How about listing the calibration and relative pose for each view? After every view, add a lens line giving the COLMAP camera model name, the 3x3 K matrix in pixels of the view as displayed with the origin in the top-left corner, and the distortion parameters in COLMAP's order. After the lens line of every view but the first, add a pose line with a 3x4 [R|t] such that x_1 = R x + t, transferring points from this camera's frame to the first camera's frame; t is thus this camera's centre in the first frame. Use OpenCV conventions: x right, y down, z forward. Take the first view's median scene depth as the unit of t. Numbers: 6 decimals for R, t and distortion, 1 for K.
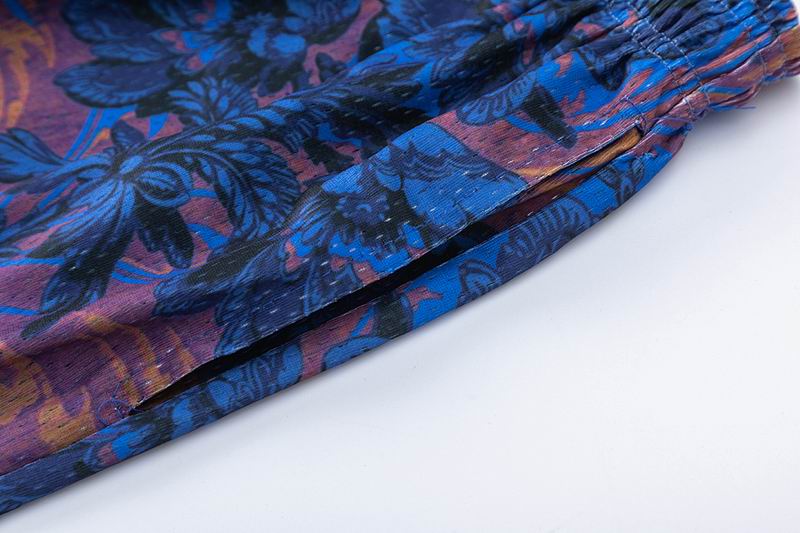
lens RADIAL K [[2099.0, 0, 400.0], [0, 2099.0, 266.5], [0, 0, 1]] dist [0.414261, -0.009207]
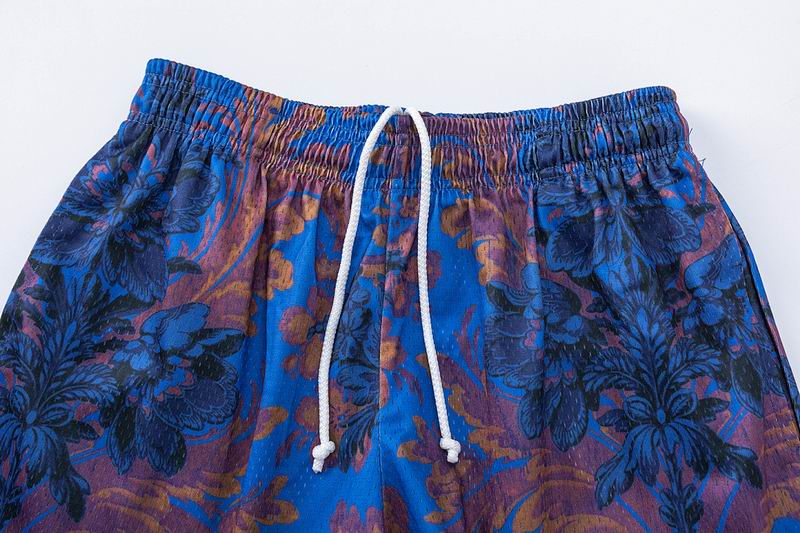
lens RADIAL K [[794.8, 0, 400.0], [0, 794.8, 266.5], [0, 0, 1]] dist [0.021965, 0.009287]
pose [[0.240985, -0.911464, 0.333406, -0.300469], [0.745032, 0.393890, 0.538310, -0.668256], [-0.621975, 0.118674, 0.773992, 0.571783]]
